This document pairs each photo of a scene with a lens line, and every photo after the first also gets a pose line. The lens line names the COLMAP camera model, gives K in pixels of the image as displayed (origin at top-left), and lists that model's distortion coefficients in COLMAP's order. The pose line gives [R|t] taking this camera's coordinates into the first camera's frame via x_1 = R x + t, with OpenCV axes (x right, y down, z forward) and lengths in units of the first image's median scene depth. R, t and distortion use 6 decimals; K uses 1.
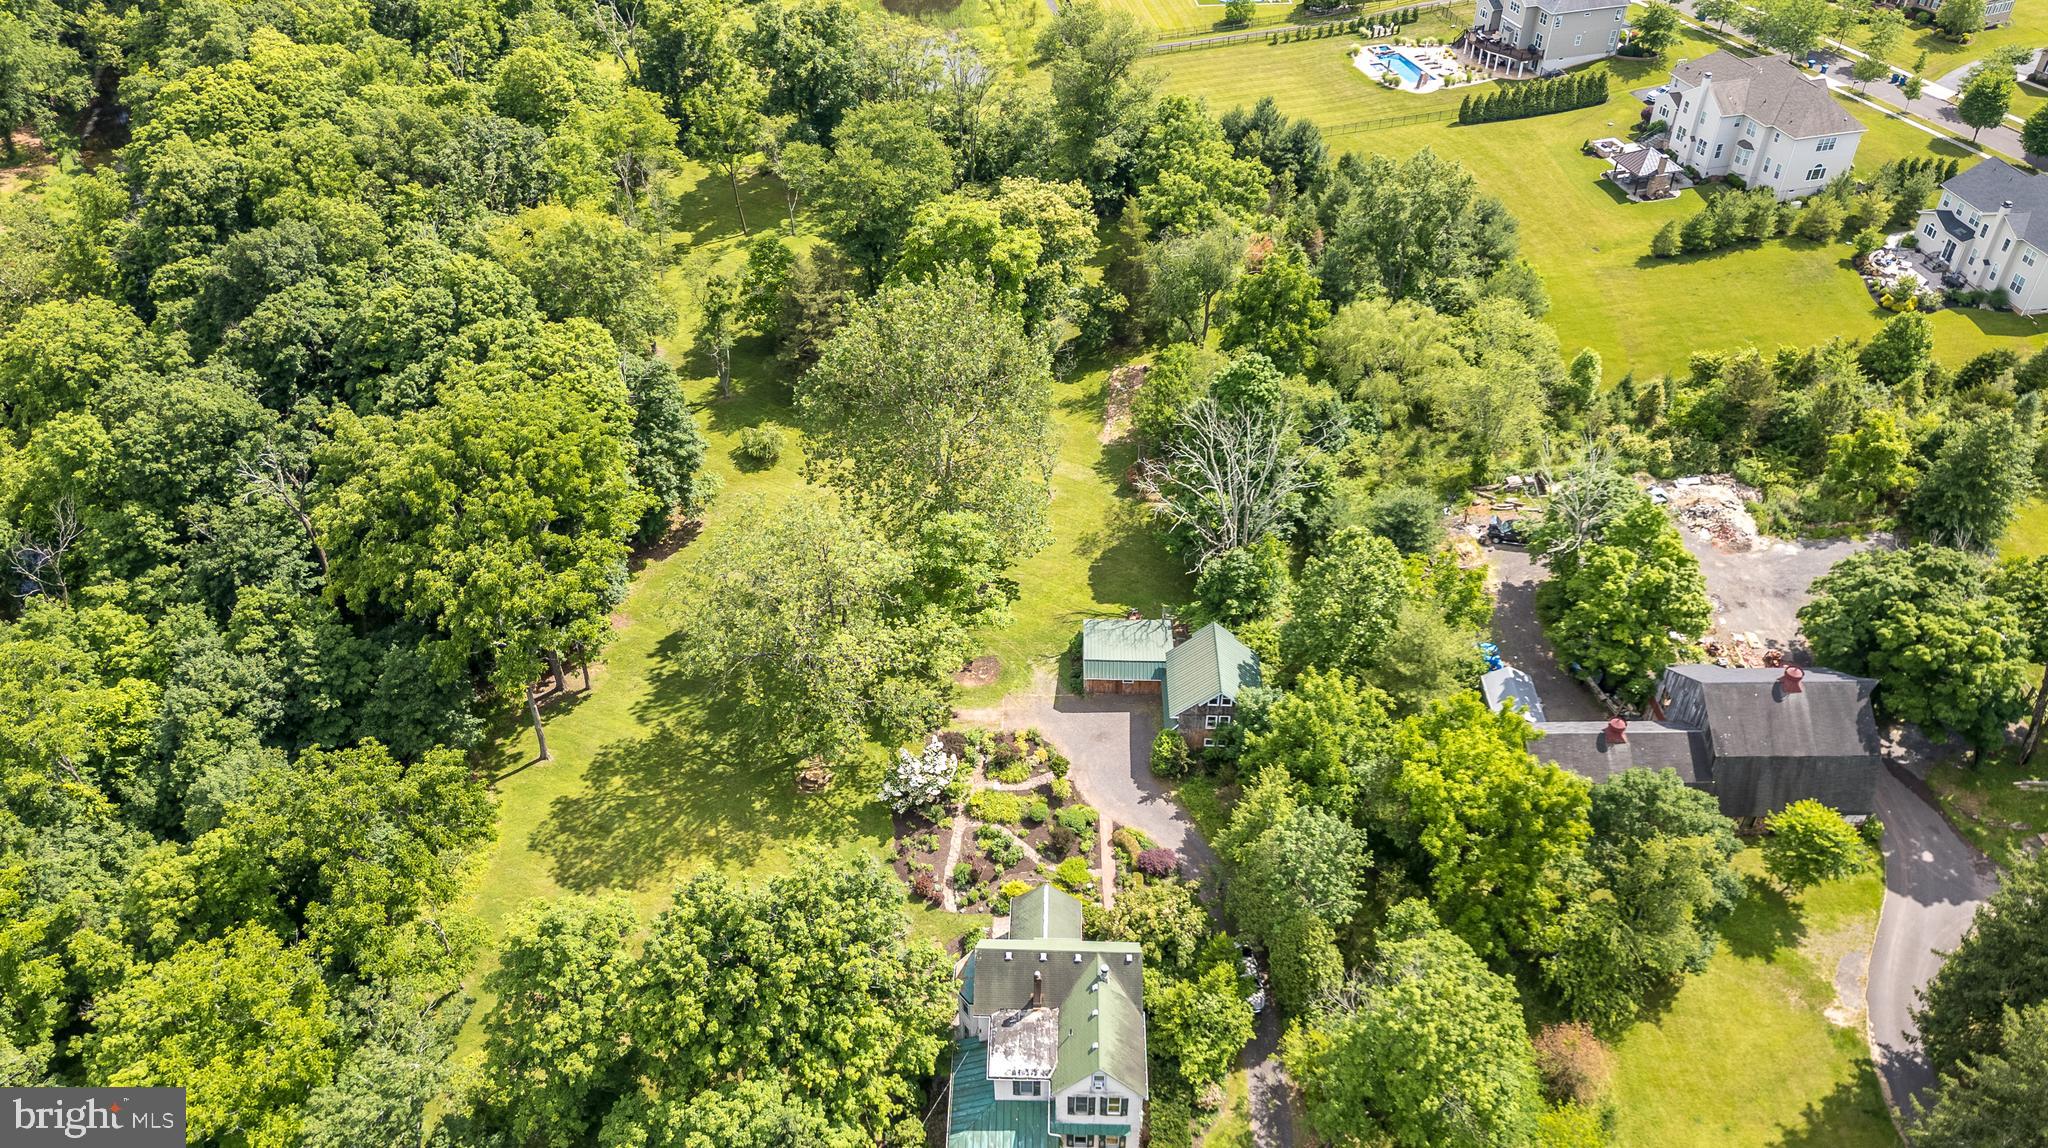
lens RADIAL K [[1474.6, 0, 1024.1], [0, 1474.6, 559.6], [0, 0, 1]] dist [0.083400, -0.095504]
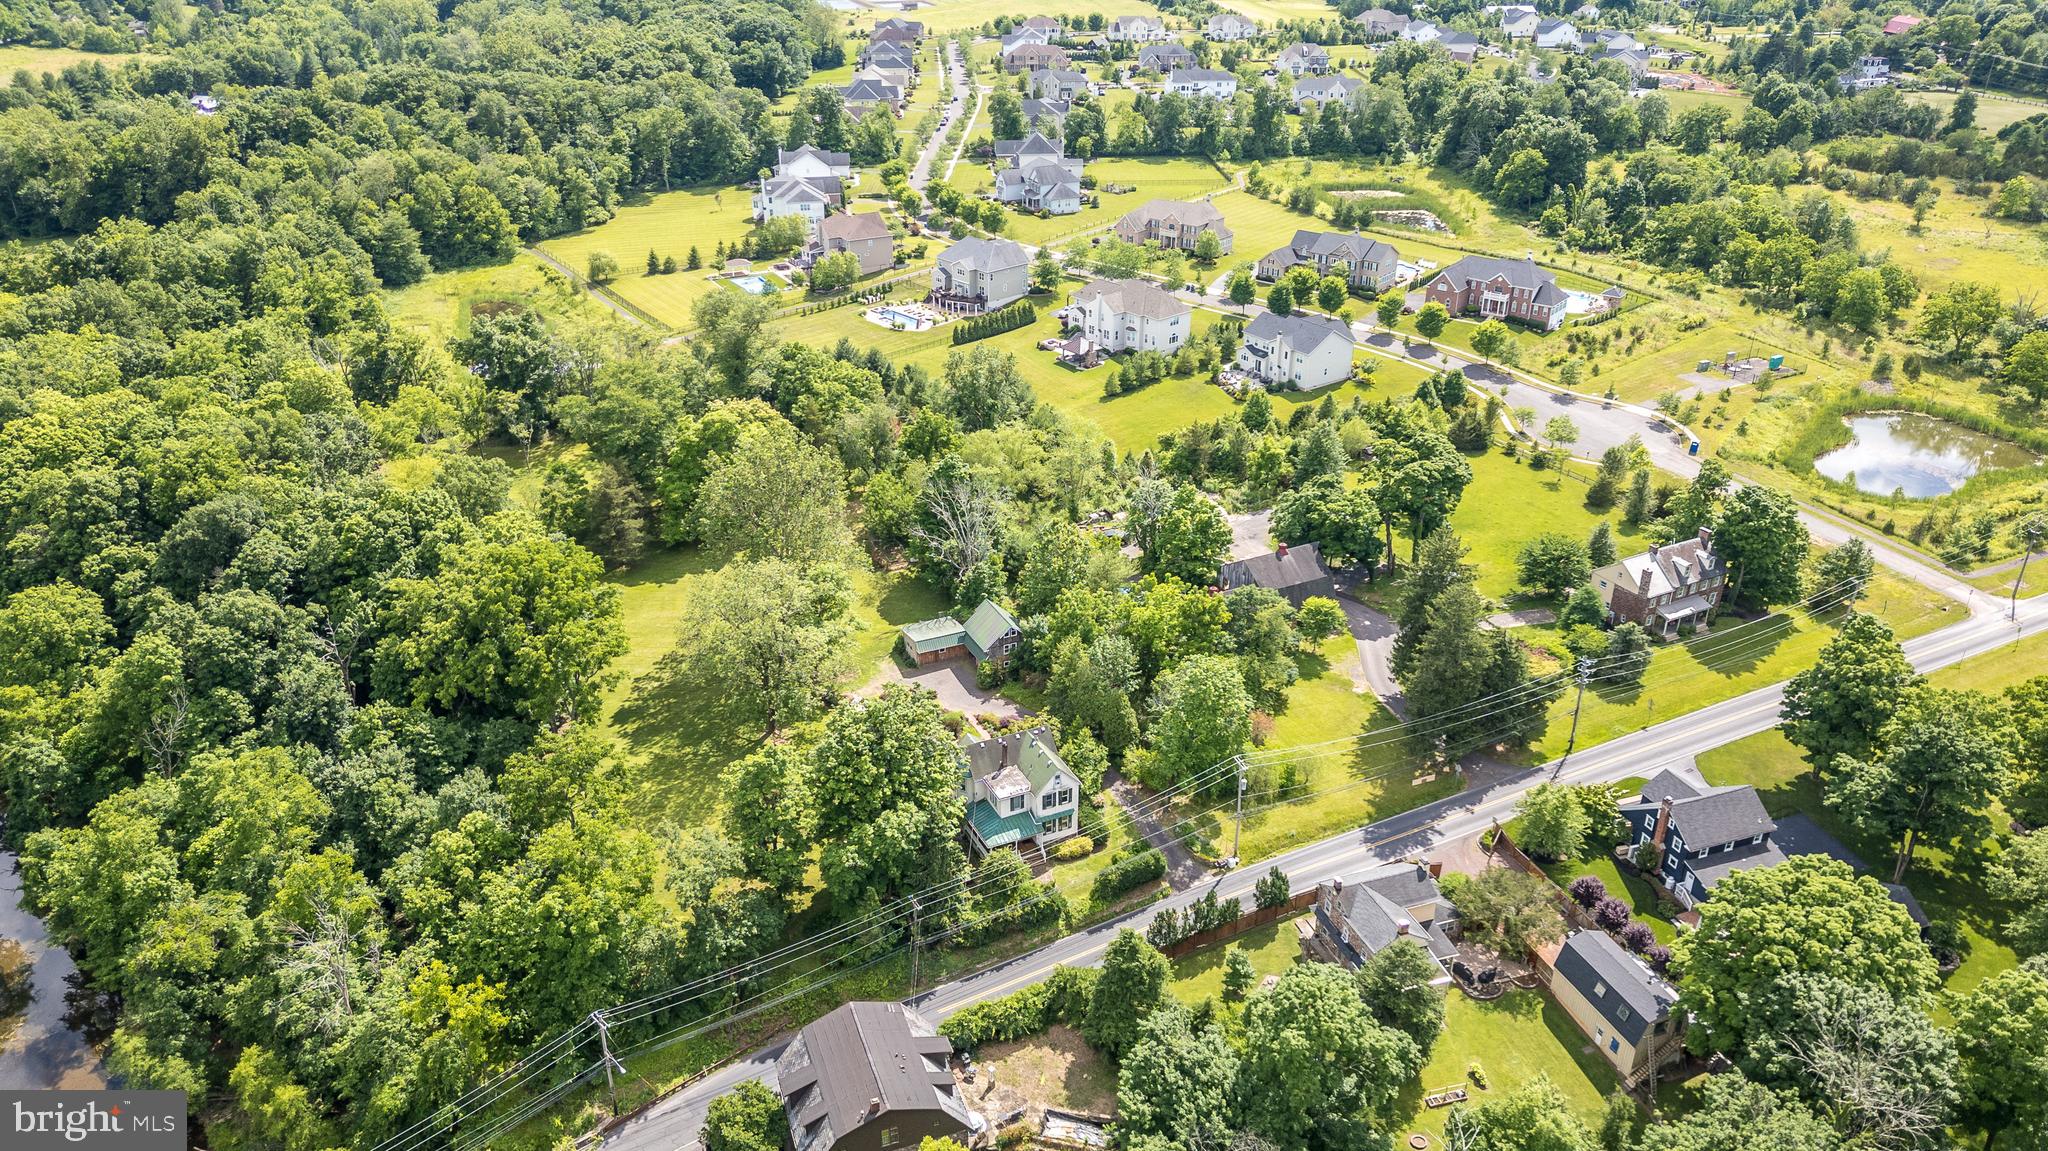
lens RADIAL K [[1474.6, 0, 1024.1], [0, 1474.6, 561.1], [0, 0, 1]] dist [0.083400, -0.095504]
pose [[0.890527, -0.189354, 0.413650, -0.534614], [0.271427, 0.950843, -0.149081, 0.273404], [-0.365087, 0.245036, 0.898147, -0.537448]]
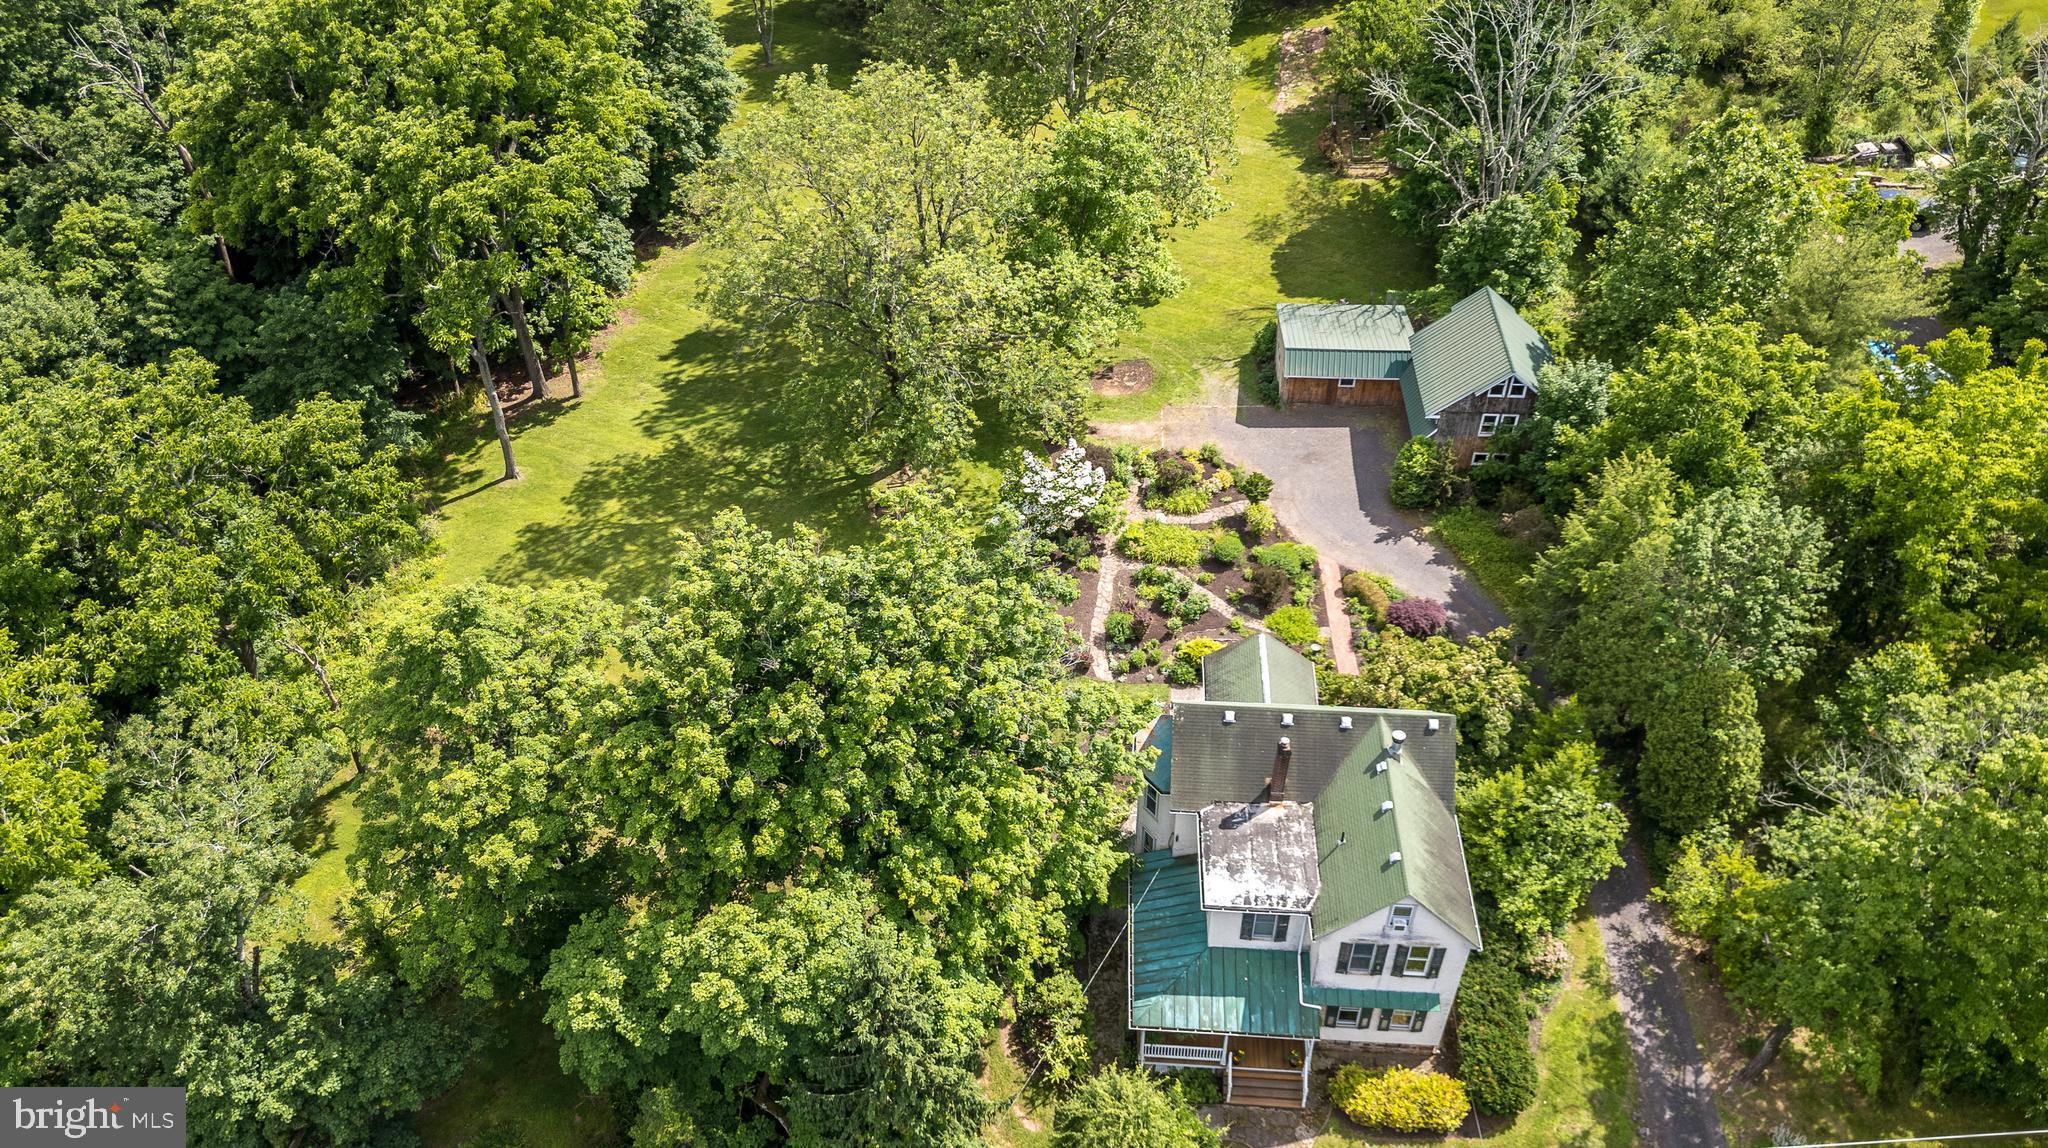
lens RADIAL K [[1456.9, 0, 1024.0], [0, 1456.9, 574.0], [0, 0, 1]] dist [0.099749, -0.109659]
pose [[0.999462, 0.019643, -0.026251, -0.065243], [-0.017926, 0.997780, 0.064134, 0.140586], [0.027453, -0.063629, 0.997596, 0.331319]]
